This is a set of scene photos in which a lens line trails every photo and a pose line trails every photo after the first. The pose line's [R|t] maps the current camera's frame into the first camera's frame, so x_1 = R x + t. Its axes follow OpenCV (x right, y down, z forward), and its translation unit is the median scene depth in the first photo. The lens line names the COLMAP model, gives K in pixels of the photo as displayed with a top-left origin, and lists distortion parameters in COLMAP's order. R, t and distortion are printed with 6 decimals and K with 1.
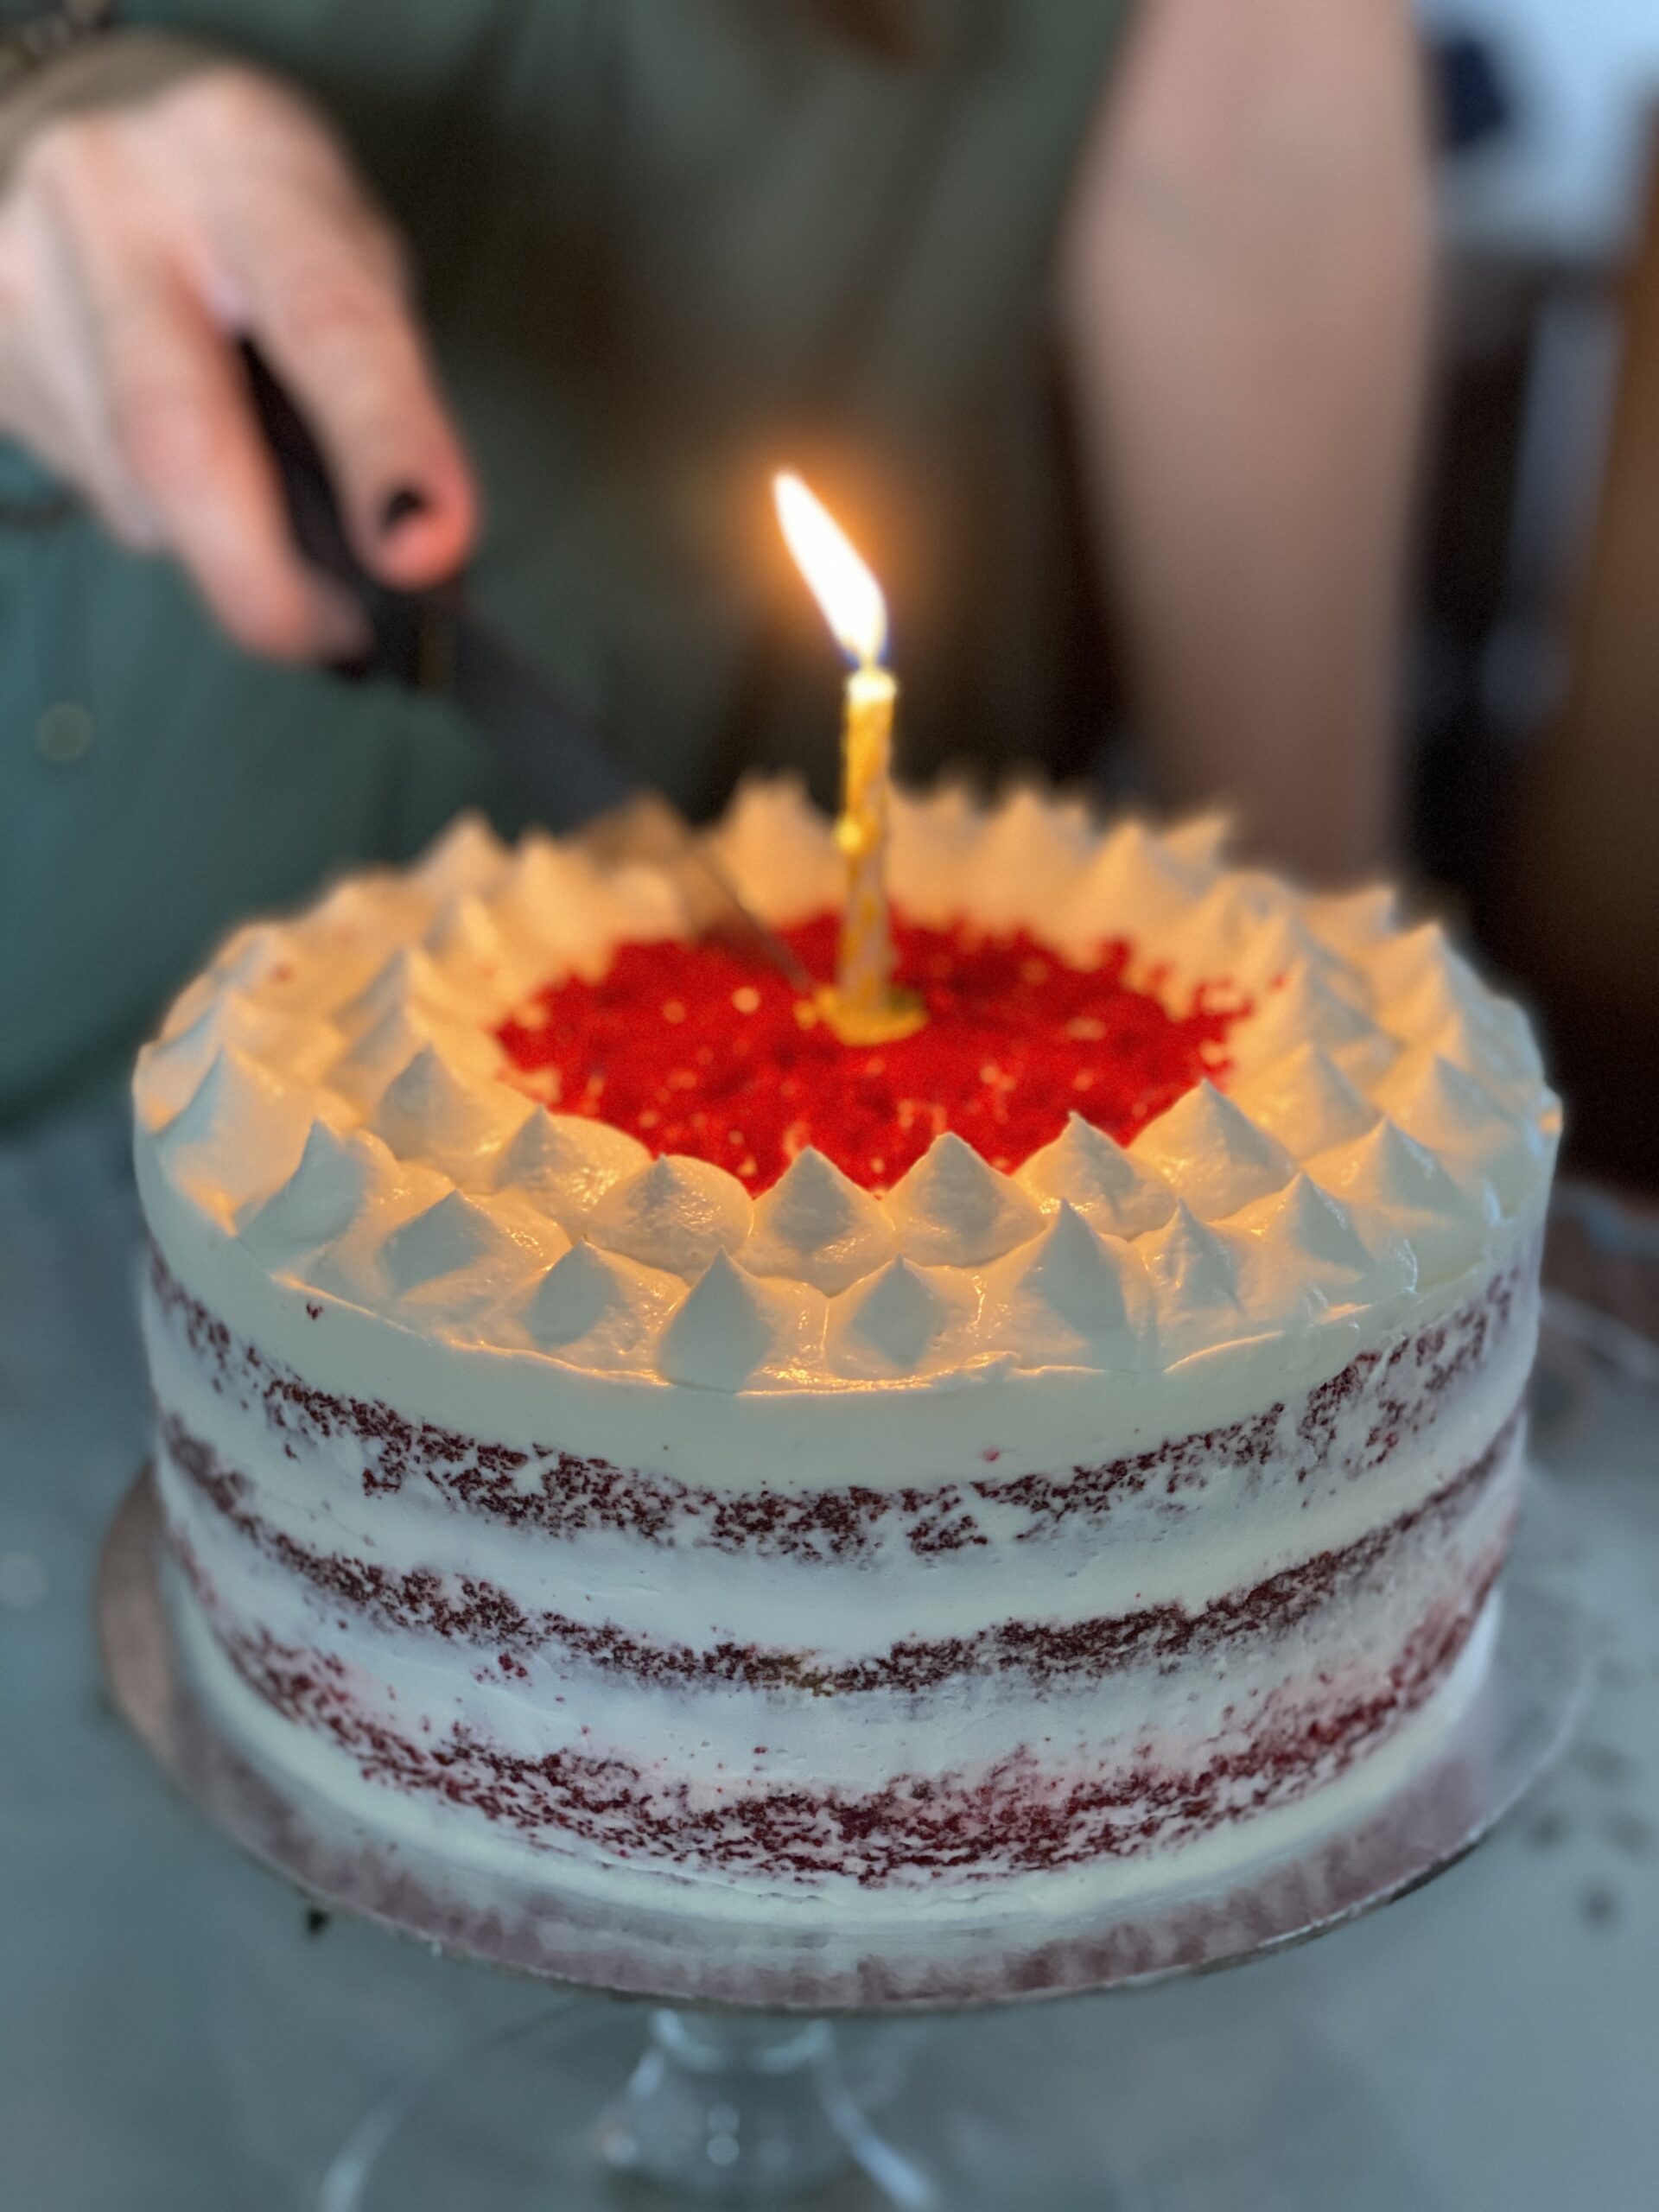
lens RADIAL K [[3407.0, 0, 823.9], [0, 3407.0, 1095.8], [0, 0, 1]] dist [0.252171, 0.000000]
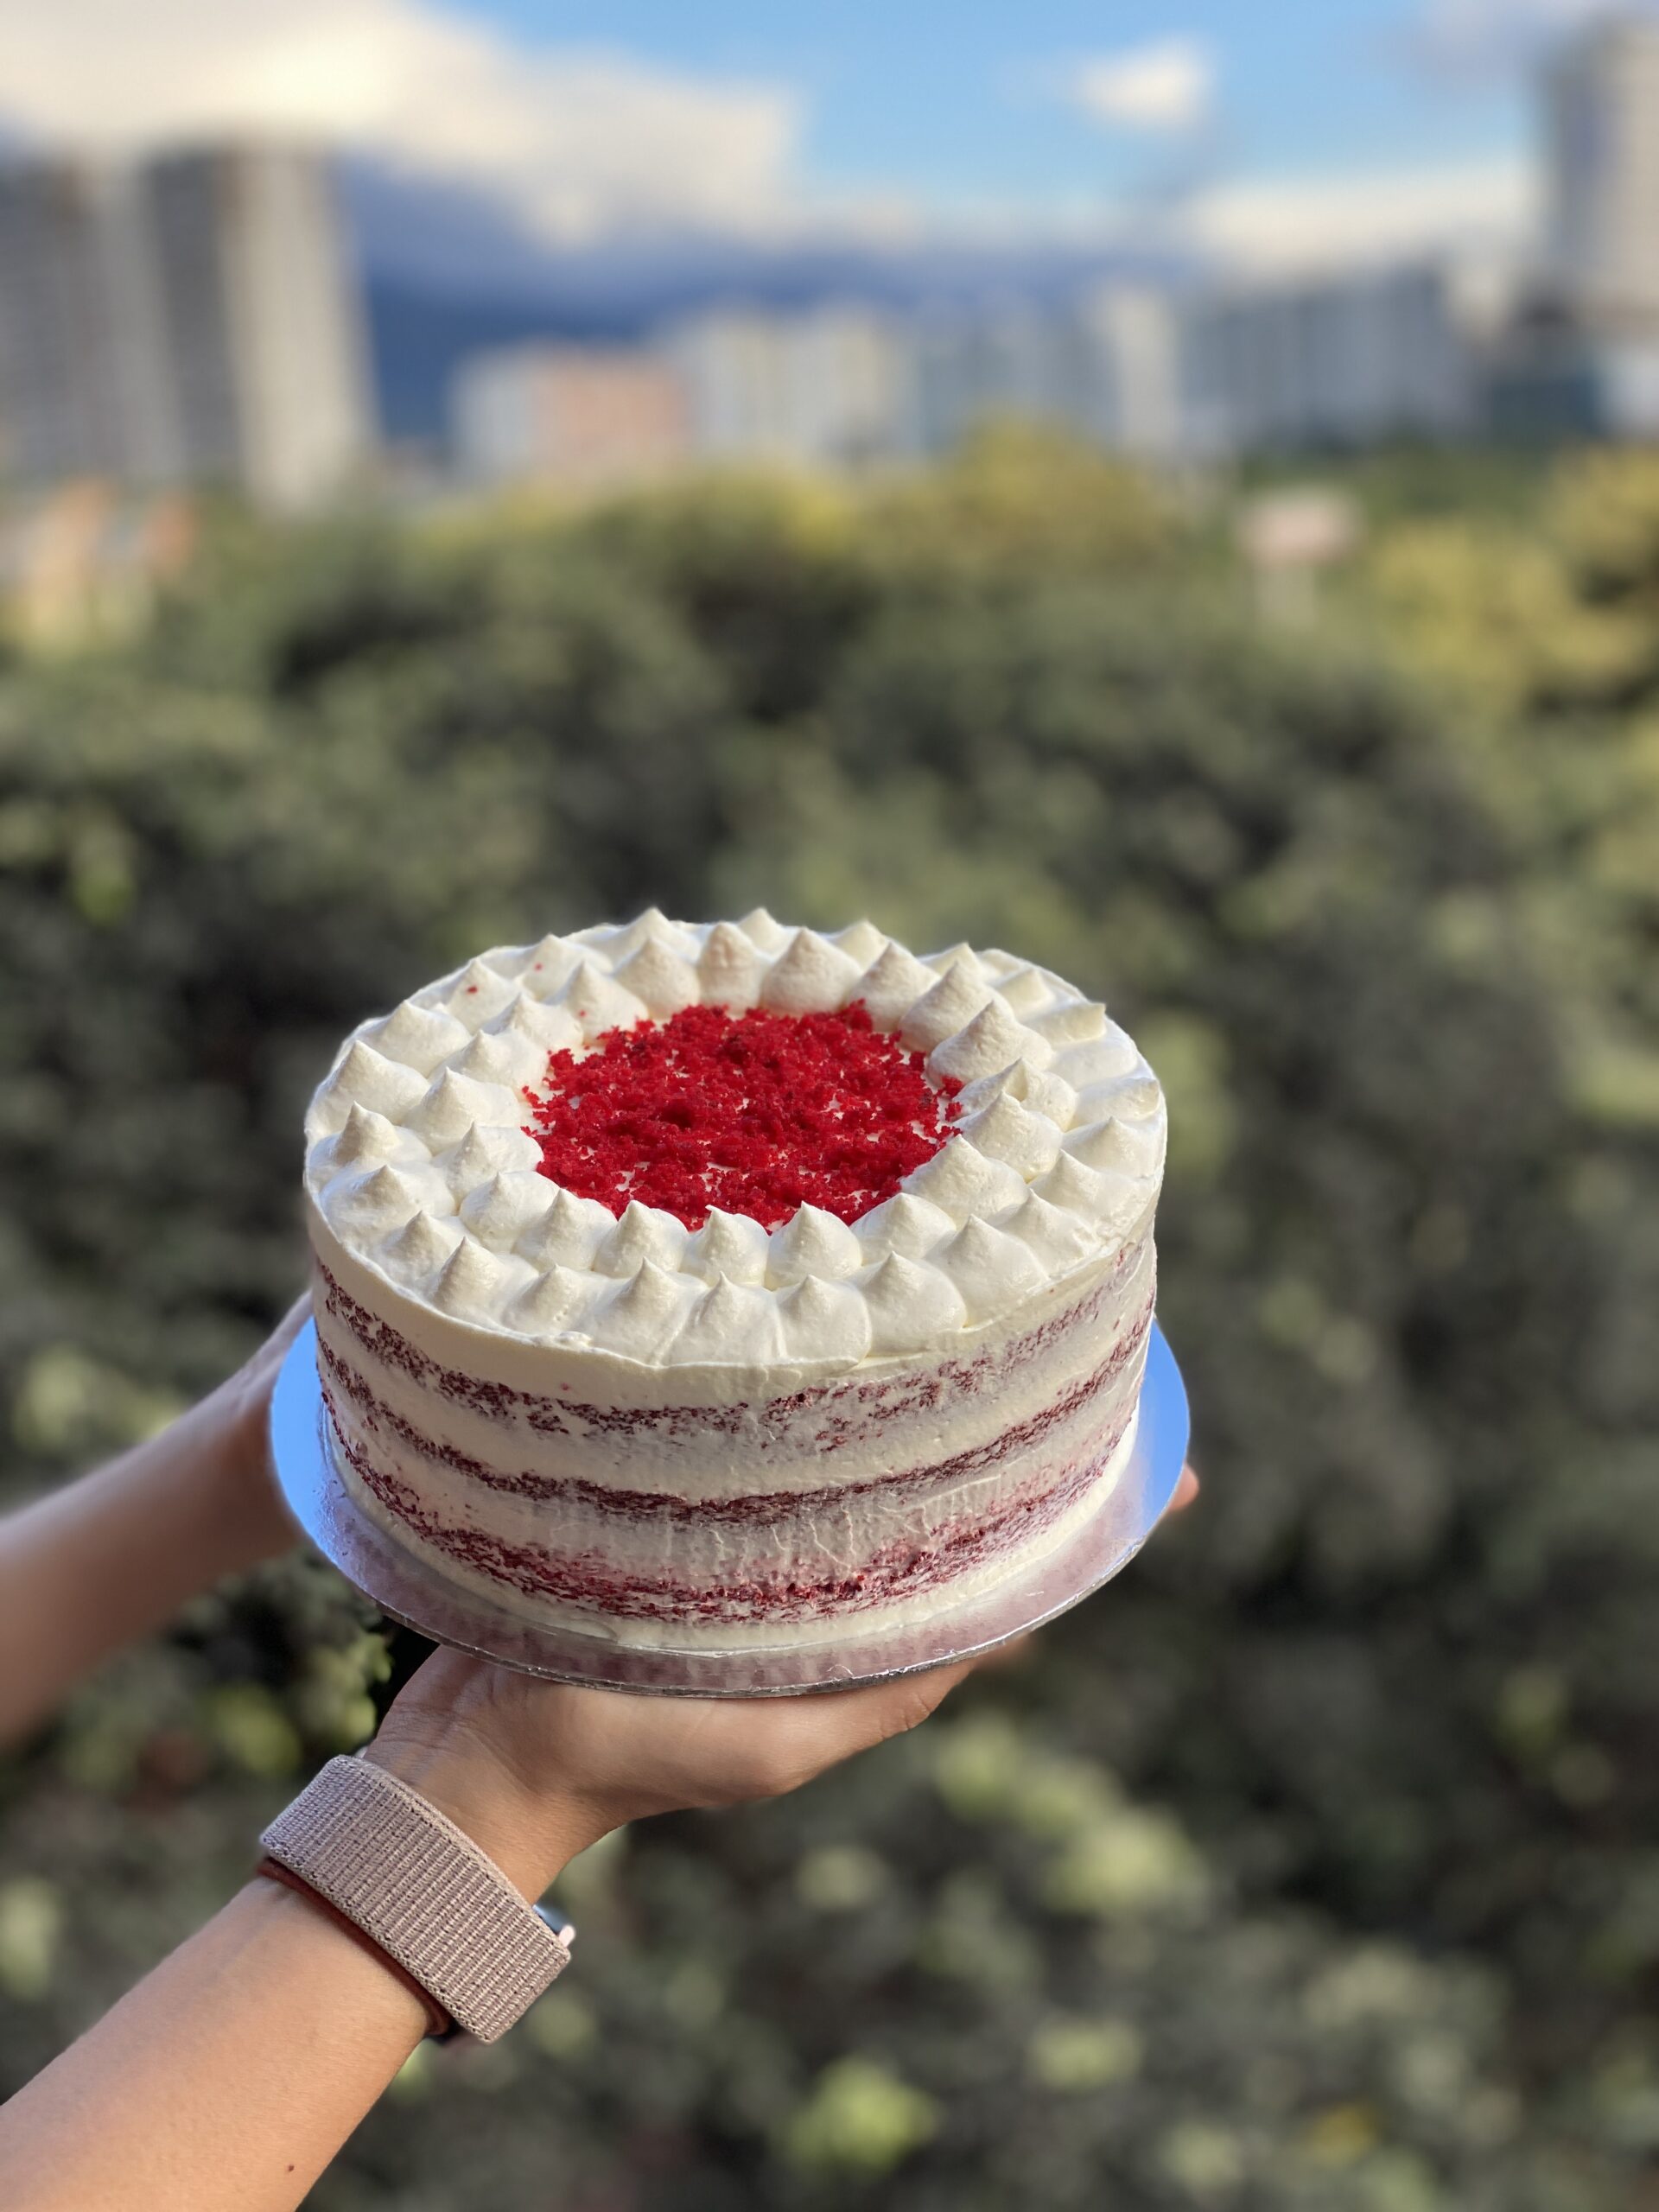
lens RADIAL K [[3407.0, 0, 832.2], [0, 3407.0, 1114.9], [0, 0, 1]] dist [0.252171, 0.000000]
pose [[0.864061, 0.241440, -0.441707, 0.901666], [-0.182532, 0.968027, 0.172064, -0.357492], [0.469127, -0.068048, 0.880505, -0.489489]]
